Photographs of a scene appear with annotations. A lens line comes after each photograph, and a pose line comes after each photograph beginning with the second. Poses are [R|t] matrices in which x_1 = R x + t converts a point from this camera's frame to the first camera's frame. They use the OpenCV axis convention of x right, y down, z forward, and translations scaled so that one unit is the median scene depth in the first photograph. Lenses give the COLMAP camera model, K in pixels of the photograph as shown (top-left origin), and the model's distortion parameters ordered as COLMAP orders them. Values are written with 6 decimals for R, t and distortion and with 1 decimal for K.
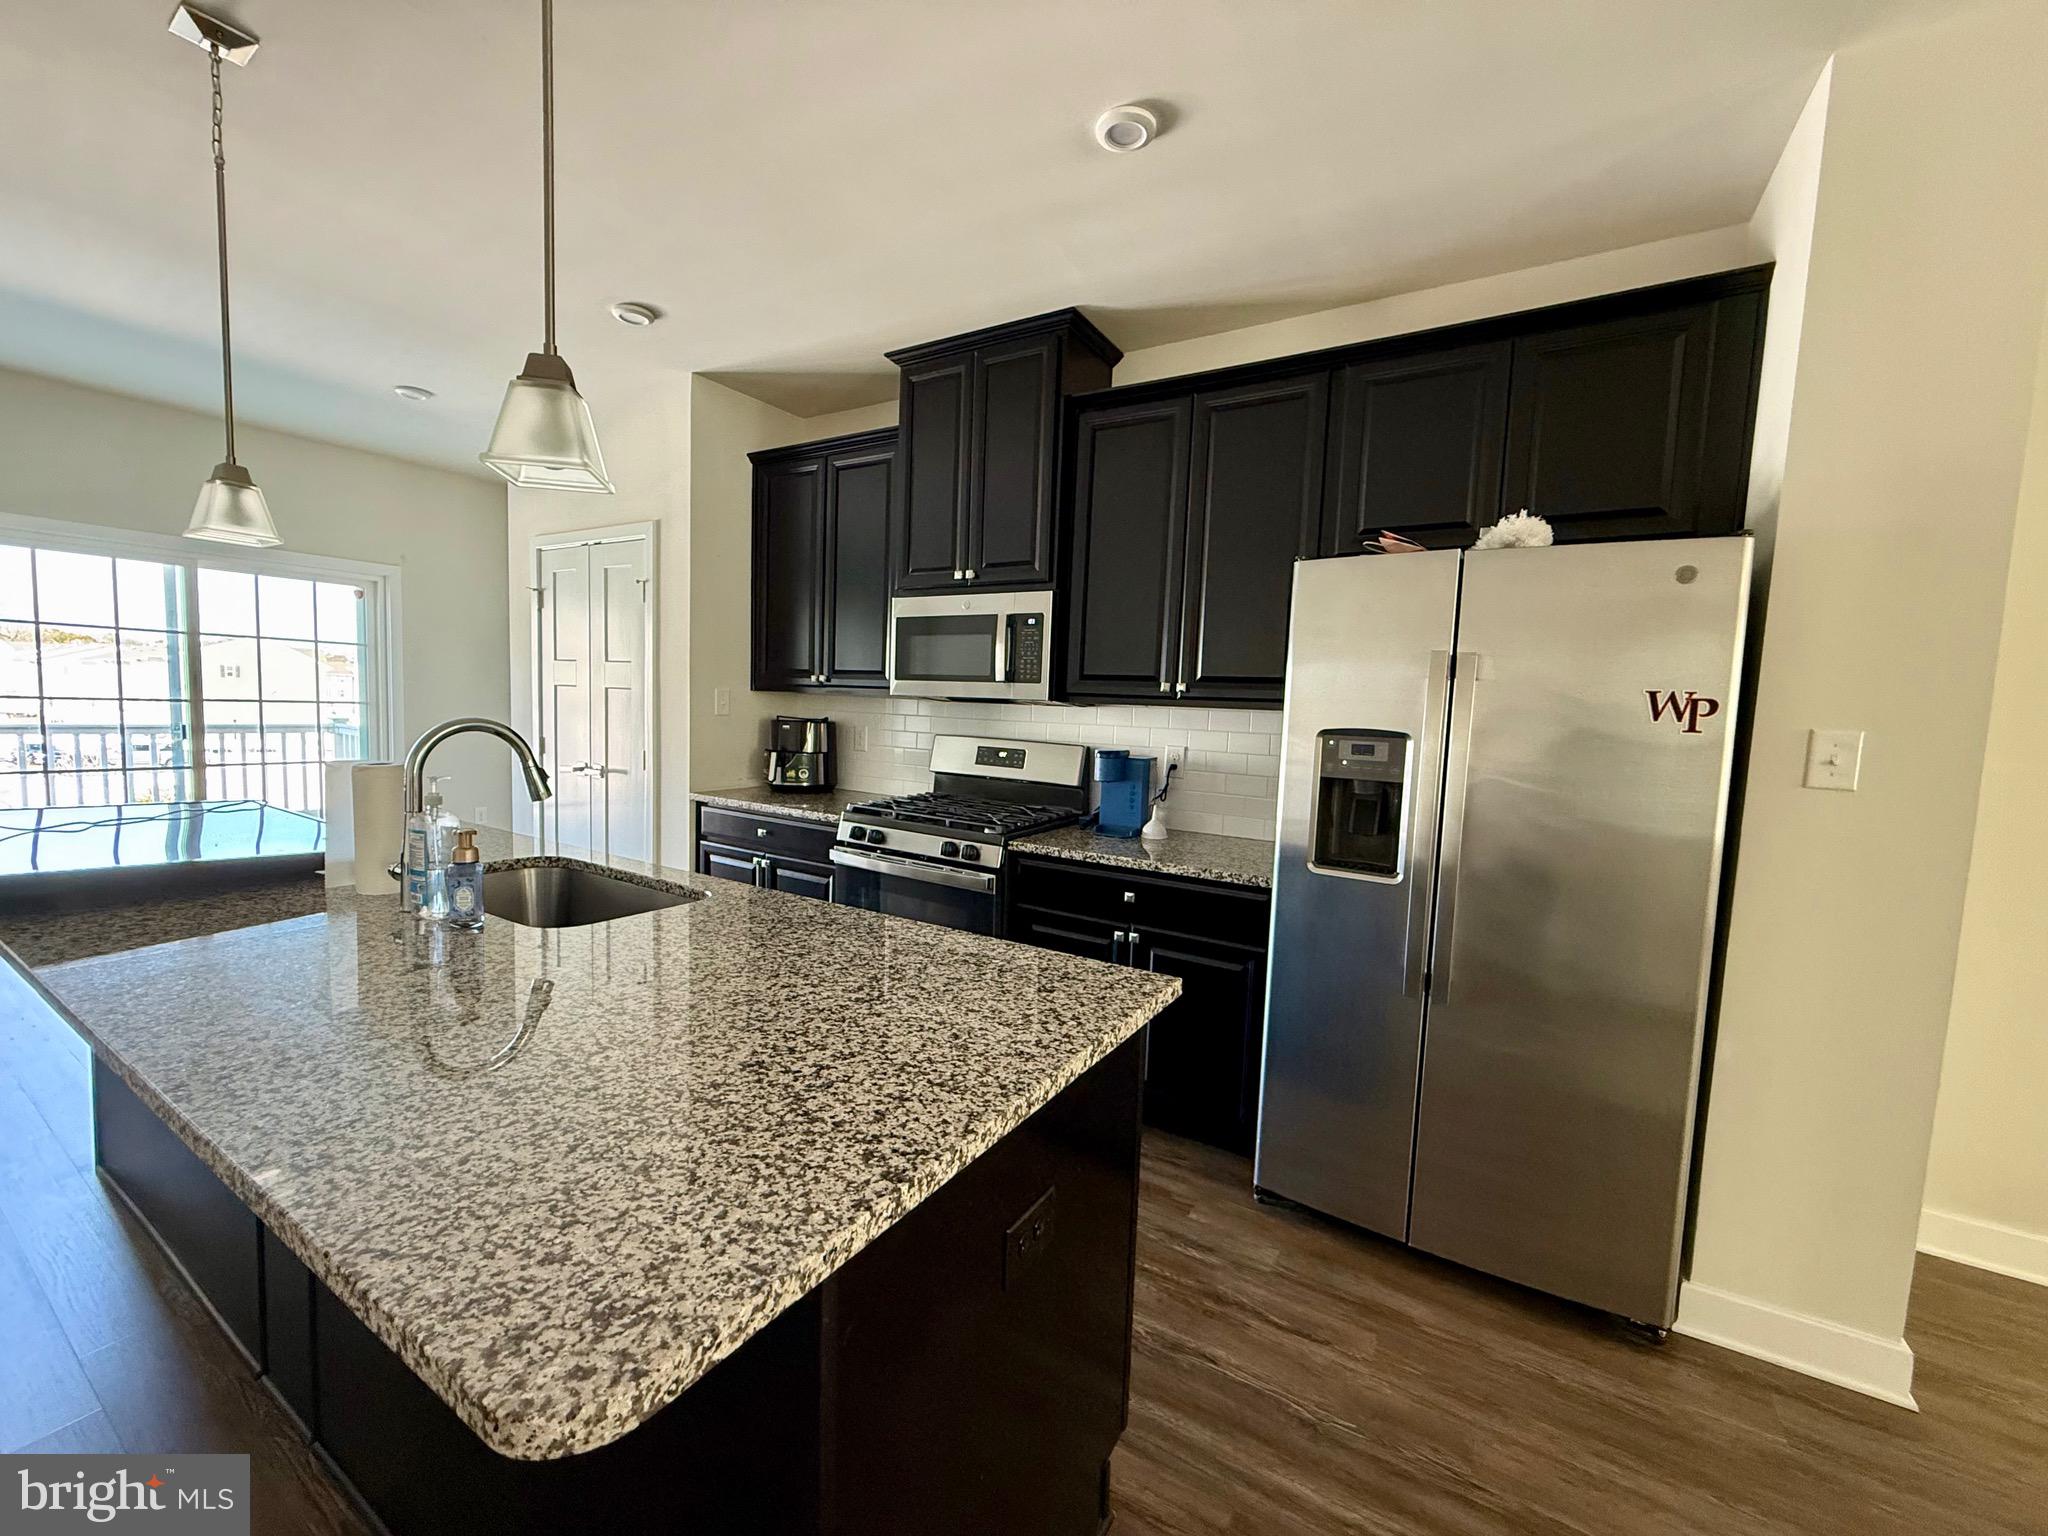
lens RADIAL K [[815.6, 0, 1024.0], [0, 815.6, 768.0], [0, 0, 1]] dist [0.000260, 0.000095]
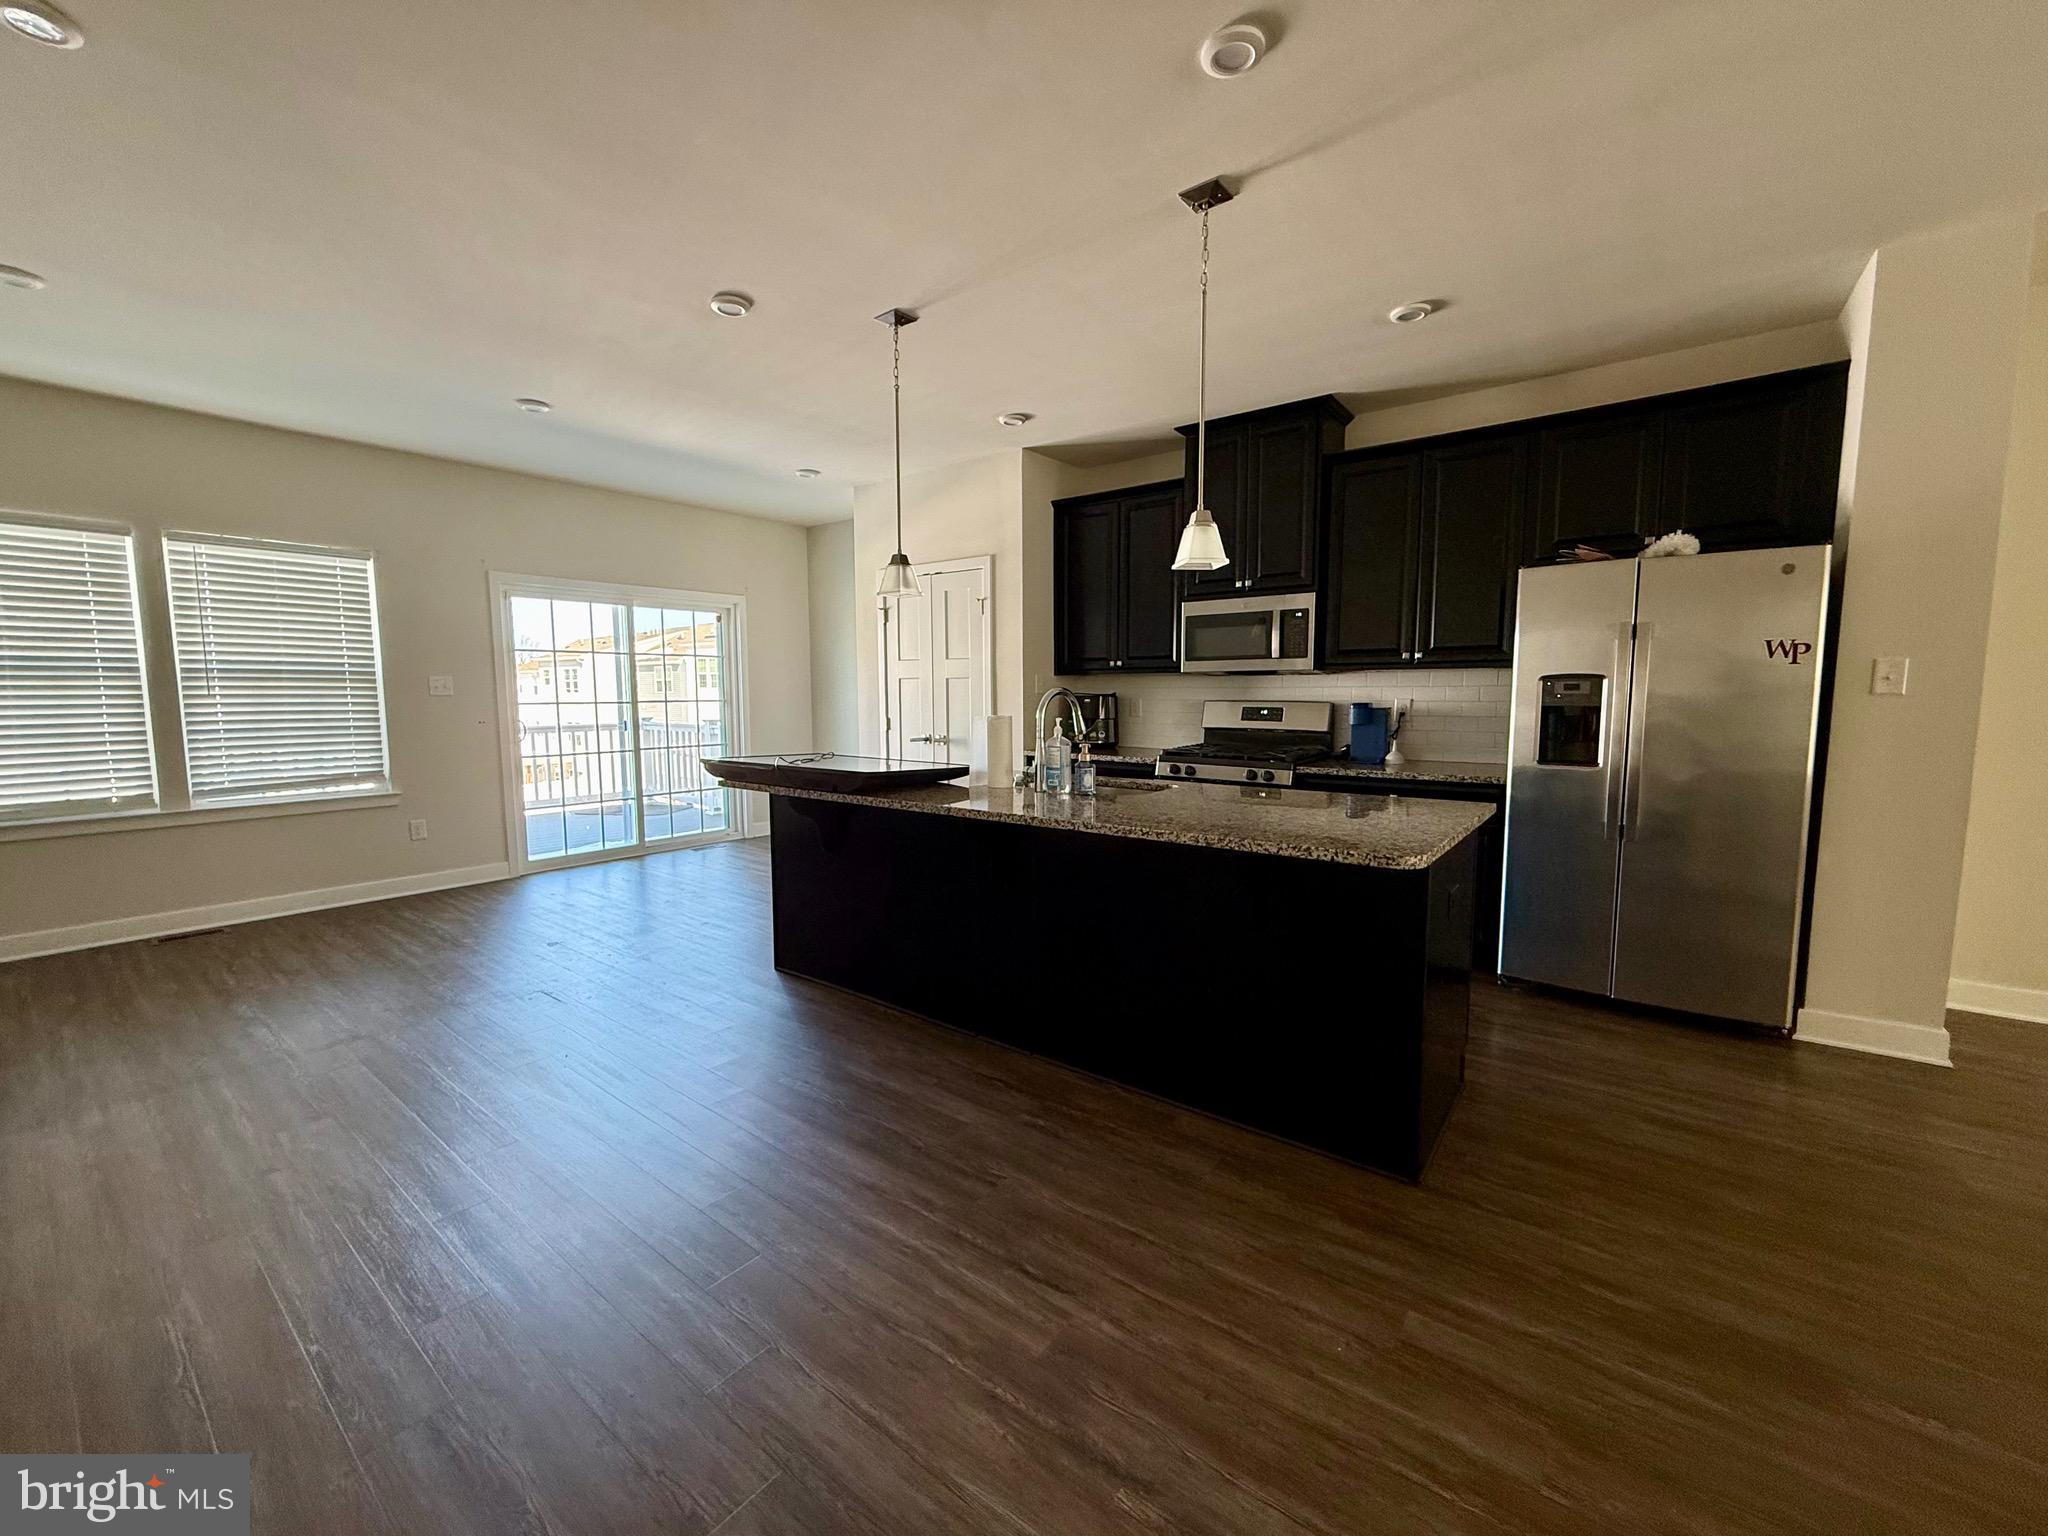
lens RADIAL K [[815.6, 0, 1024.0], [0, 815.6, 768.0], [0, 0, 1]] dist [0.000260, 0.000095]
pose [[0.993447, -0.033046, -0.109410, -0.338280], [0.034585, 0.999327, 0.012198, 0.056076], [0.108933, -0.015902, 0.993922, -0.494069]]
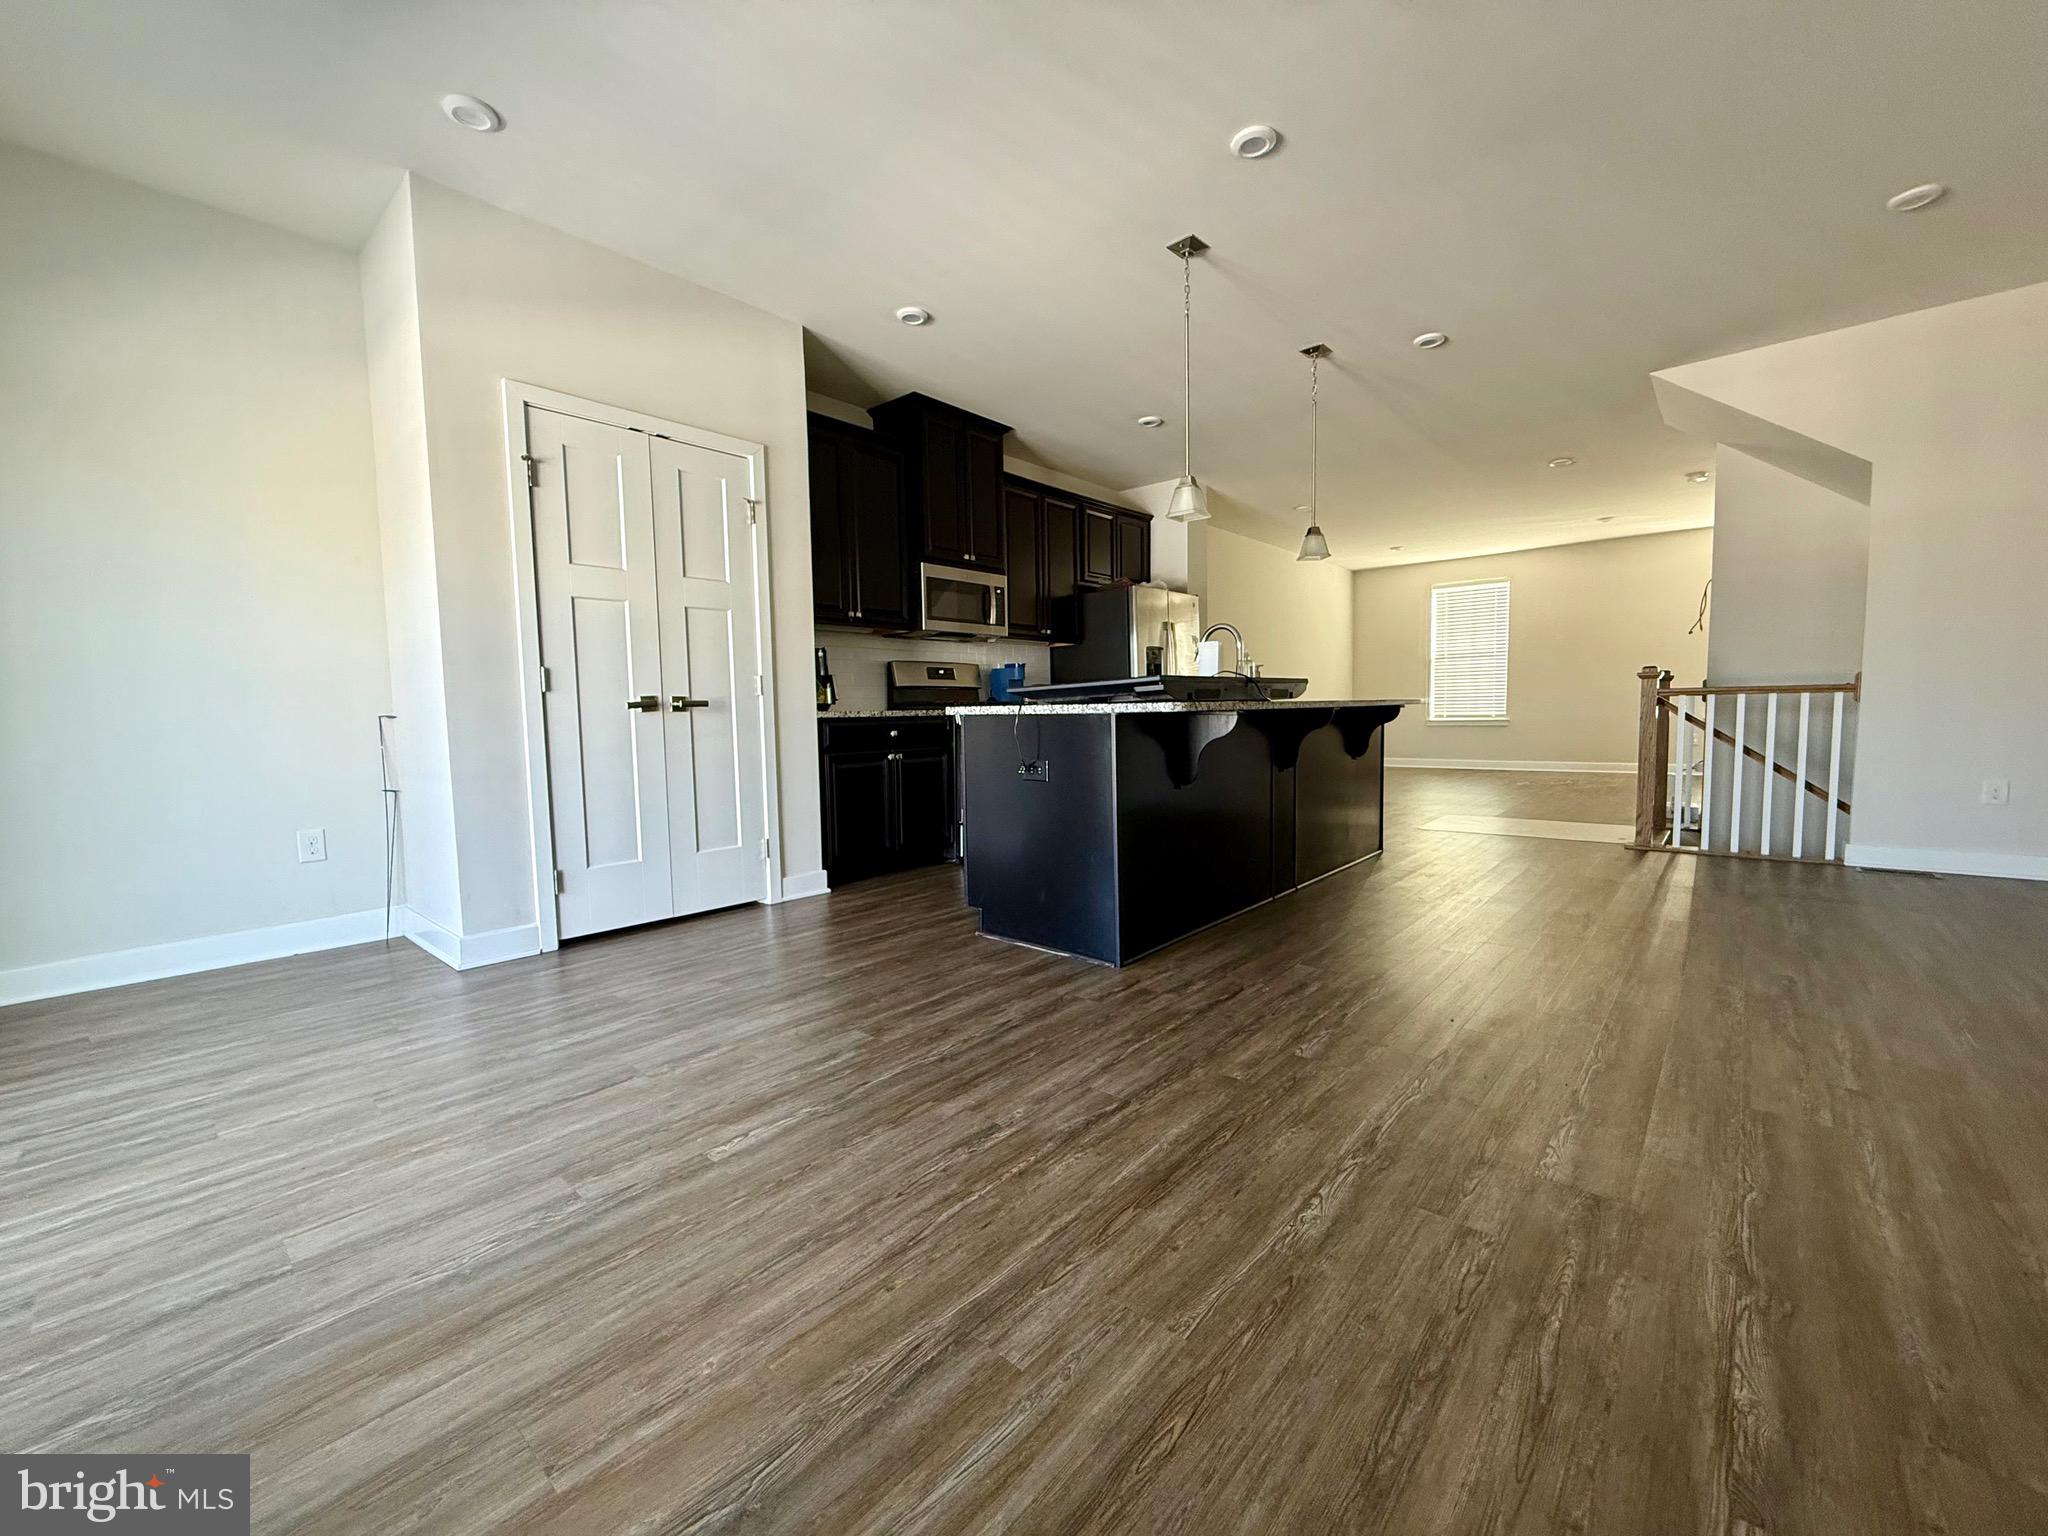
lens RADIAL K [[815.6, 0, 1024.0], [0, 815.6, 768.0], [0, 0, 1]] dist [0.000260, 0.000095]
pose [[0.156257, -0.117847, 0.980661, -1.875631], [0.103692, 0.989328, 0.102367, 0.025990], [-0.982258, 0.085691, 0.166810, 0.725336]]
